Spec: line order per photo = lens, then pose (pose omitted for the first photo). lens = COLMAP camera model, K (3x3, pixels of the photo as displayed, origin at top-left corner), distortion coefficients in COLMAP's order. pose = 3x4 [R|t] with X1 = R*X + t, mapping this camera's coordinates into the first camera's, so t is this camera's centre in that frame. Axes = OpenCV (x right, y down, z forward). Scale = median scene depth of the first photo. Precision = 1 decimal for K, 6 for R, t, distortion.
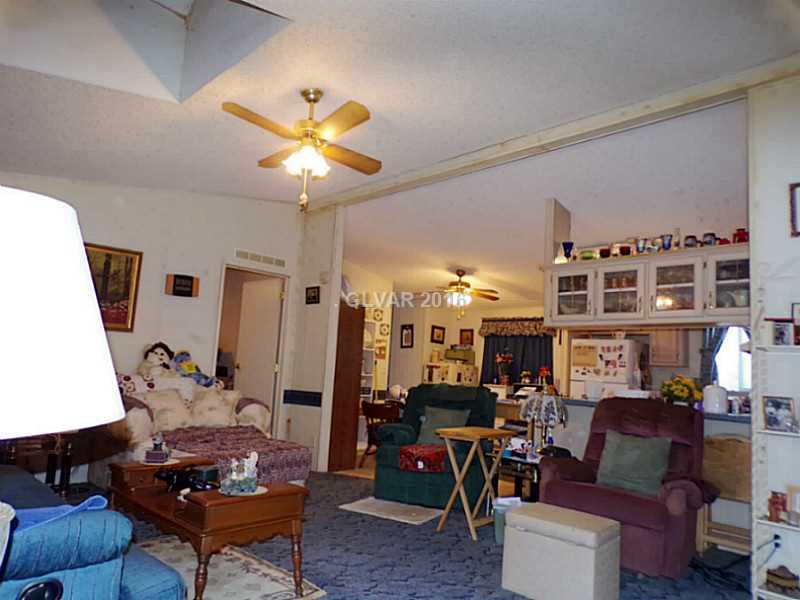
lens RADIAL K [[559.7, 0, 397.8], [0, 559.7, 303.6], [0, 0, 1]] dist [0.031481, 0.005128]
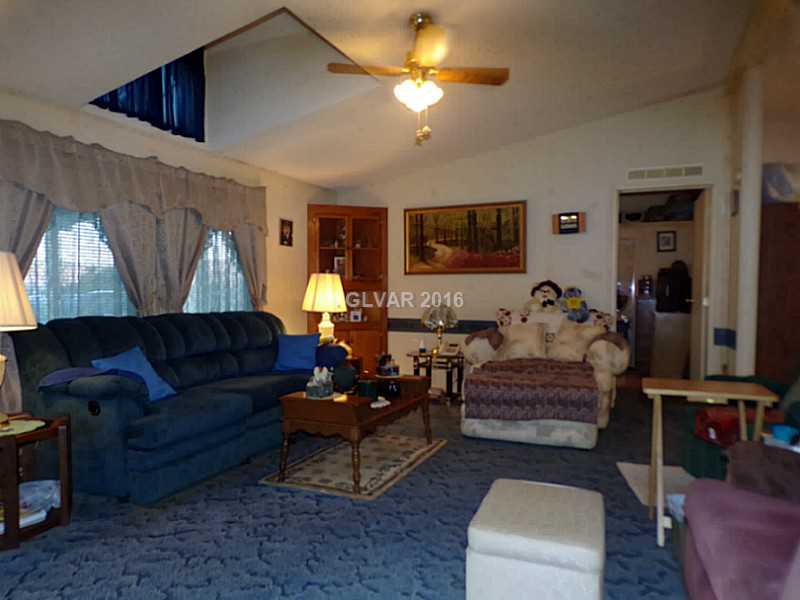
lens RADIAL K [[559.7, 0, 398.0], [0, 559.7, 298.5], [0, 0, 1]] dist [0.031481, 0.005128]
pose [[0.346551, -0.039705, -0.937190, 0.488899], [0.123883, 0.992290, 0.003769, 0.065368], [0.929815, -0.117408, 0.348798, 0.371387]]
